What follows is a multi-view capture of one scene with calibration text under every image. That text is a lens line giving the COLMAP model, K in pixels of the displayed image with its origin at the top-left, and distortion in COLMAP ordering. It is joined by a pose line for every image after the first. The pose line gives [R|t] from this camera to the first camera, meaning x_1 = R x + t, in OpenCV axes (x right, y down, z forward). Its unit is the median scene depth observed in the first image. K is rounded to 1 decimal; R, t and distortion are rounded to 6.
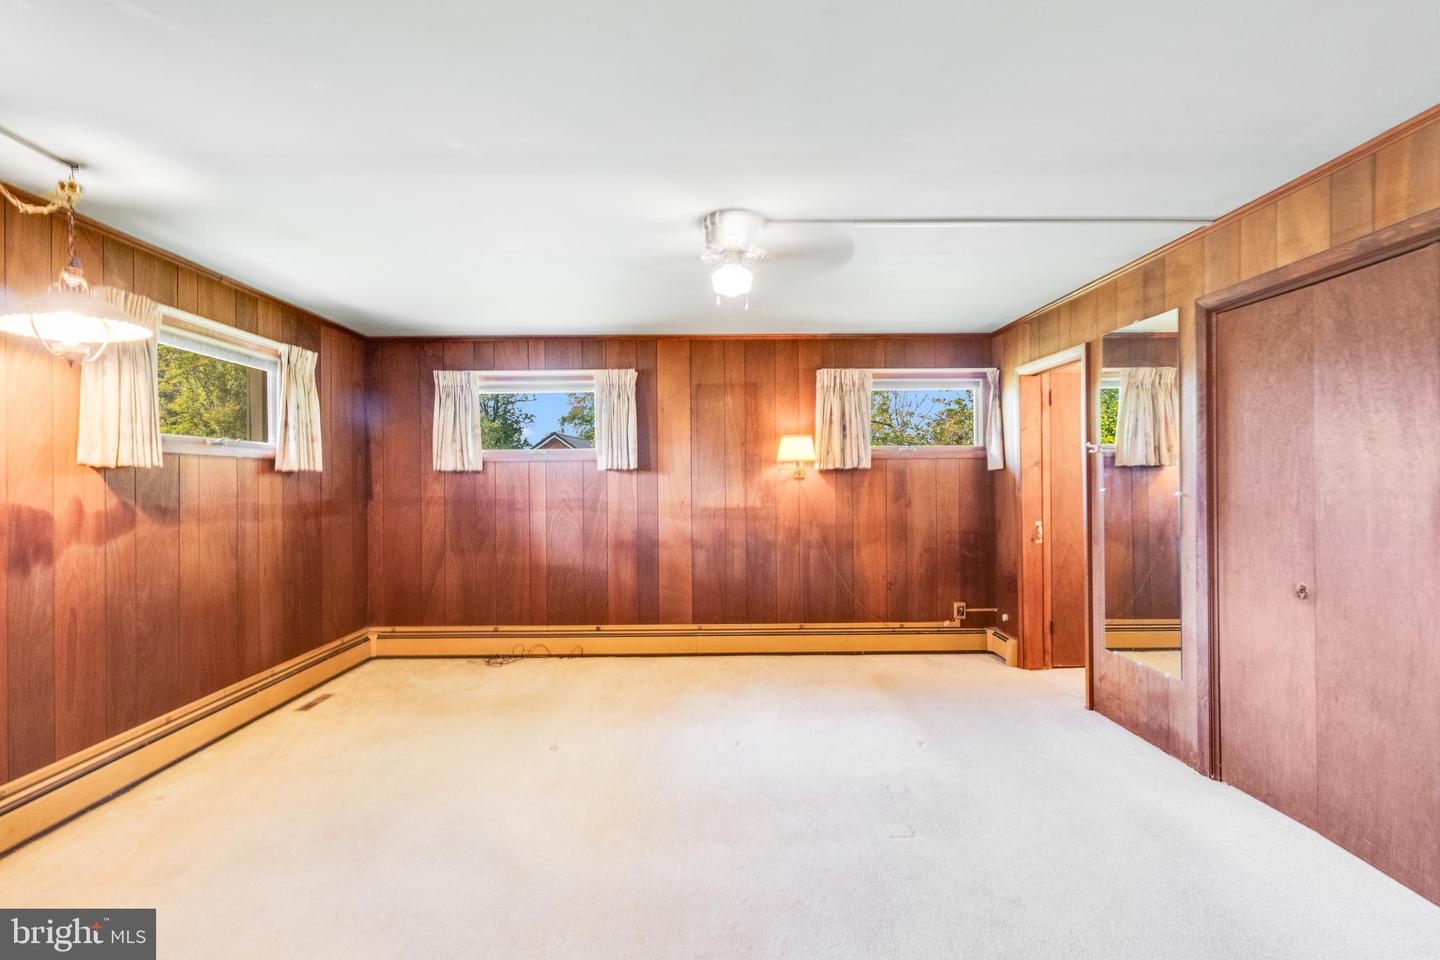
lens RADIAL K [[678.1, 0, 726.2], [0, 678.1, 483.7], [0, 0, 1]] dist [0.002725, 0.000288]
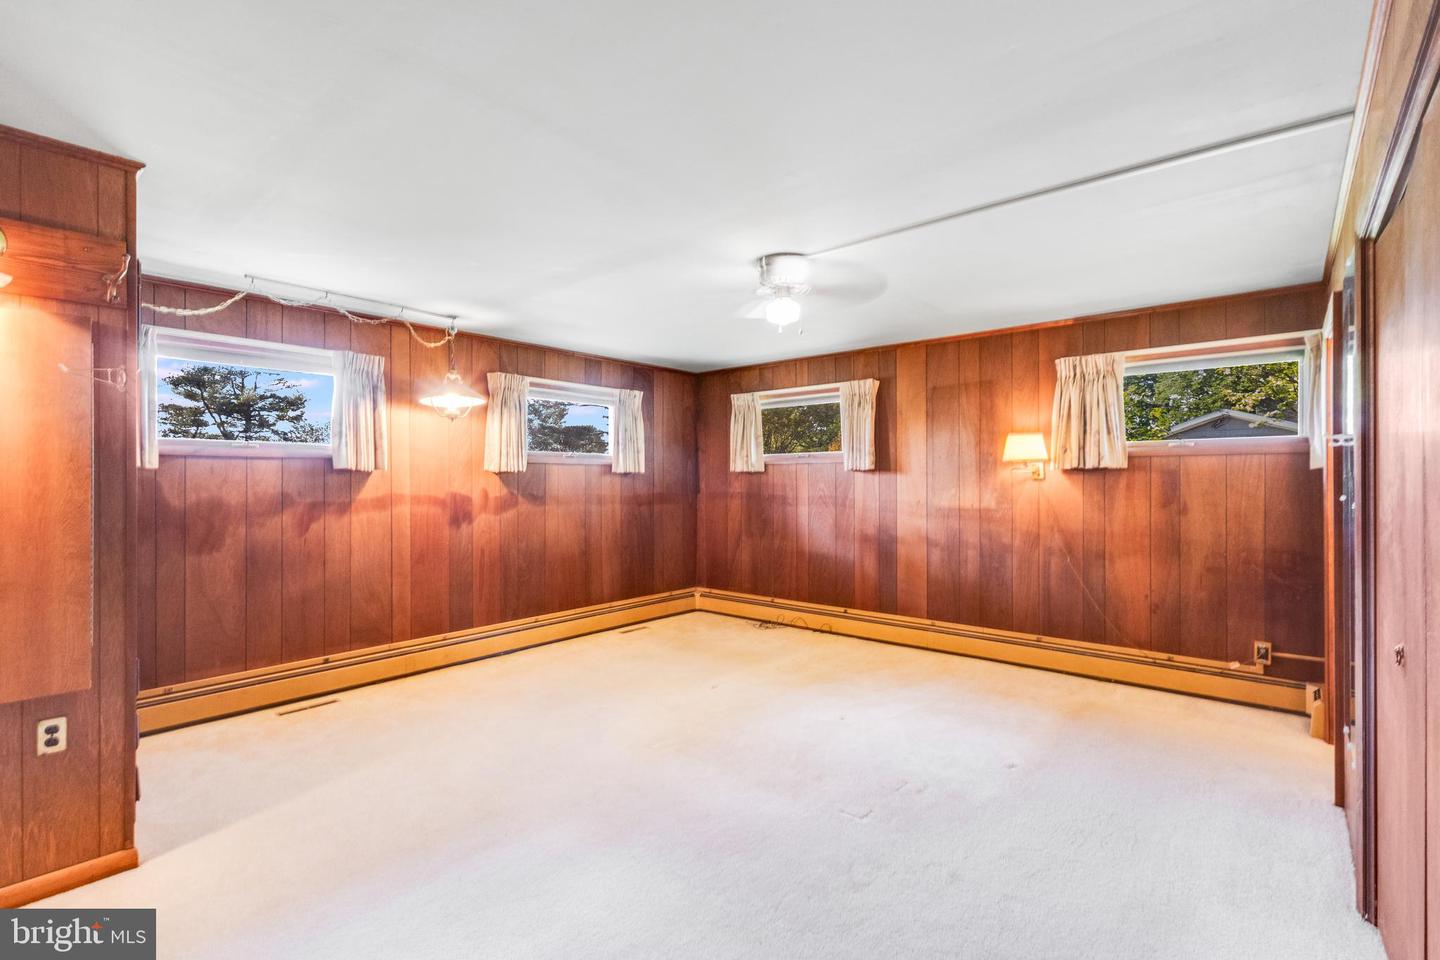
lens RADIAL K [[662.4, 0, 720.0], [0, 662.4, 480.0], [0, 0, 1]] dist [0.002951, 0.001404]
pose [[0.753858, 0.005752, -0.657012, 0.376061], [-0.006047, 0.999980, 0.001817, -0.005496], [0.657009, 0.002604, 0.753878, 0.031774]]
